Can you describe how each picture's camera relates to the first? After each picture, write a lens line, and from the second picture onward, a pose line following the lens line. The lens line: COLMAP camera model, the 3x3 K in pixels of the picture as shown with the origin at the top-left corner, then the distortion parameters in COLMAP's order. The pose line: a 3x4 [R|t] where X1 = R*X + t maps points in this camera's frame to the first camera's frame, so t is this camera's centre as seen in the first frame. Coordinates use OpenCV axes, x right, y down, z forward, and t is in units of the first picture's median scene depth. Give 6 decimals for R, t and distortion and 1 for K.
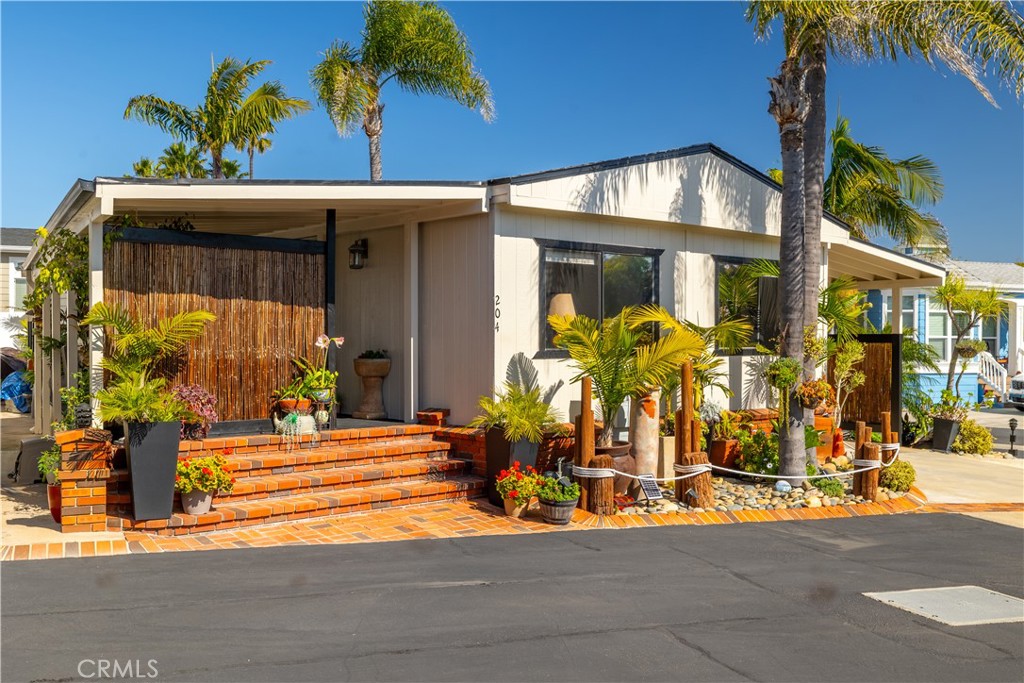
lens RADIAL K [[984.8, 0, 512.0], [0, 984.8, 341.5], [0, 0, 1]] dist [-0.003143, 0.012328]
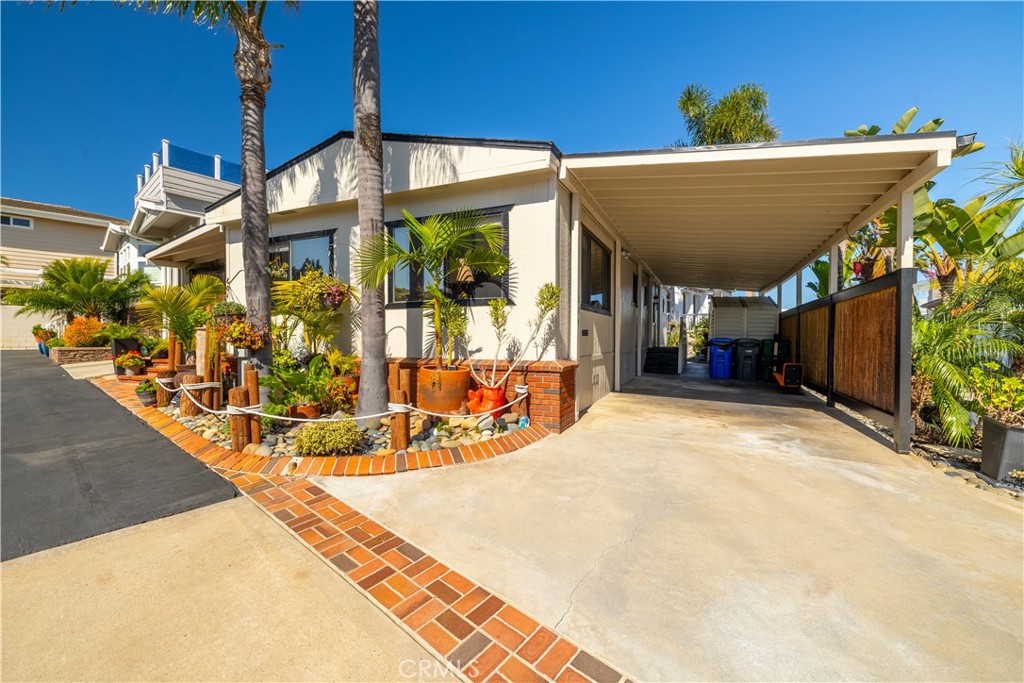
lens RADIAL K [[435.6, 0, 512.0], [0, 435.6, 341.5], [0, 0, 1]] dist [0.002032, -0.000146]
pose [[0.421858, 0.005357, -0.906646, 0.906211], [-0.003883, 0.999984, 0.004102, 0.061936], [0.906653, 0.001790, 0.421872, 1.132416]]
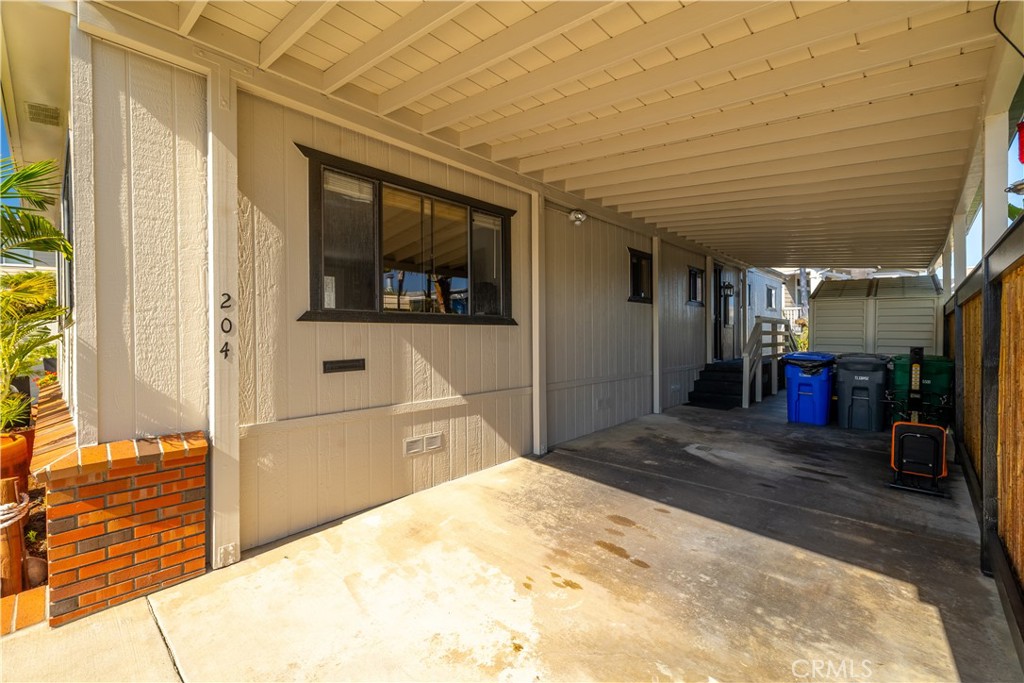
lens RADIAL K [[449.0, 0, 512.0], [0, 449.0, 341.5], [0, 0, 1]] dist [0.009376, 0.000095]
pose [[0.112662, 0.004679, -0.993622, 0.714662], [0.007809, 0.999954, 0.005594, 0.030787], [0.993603, -0.008390, 0.112620, 1.603508]]
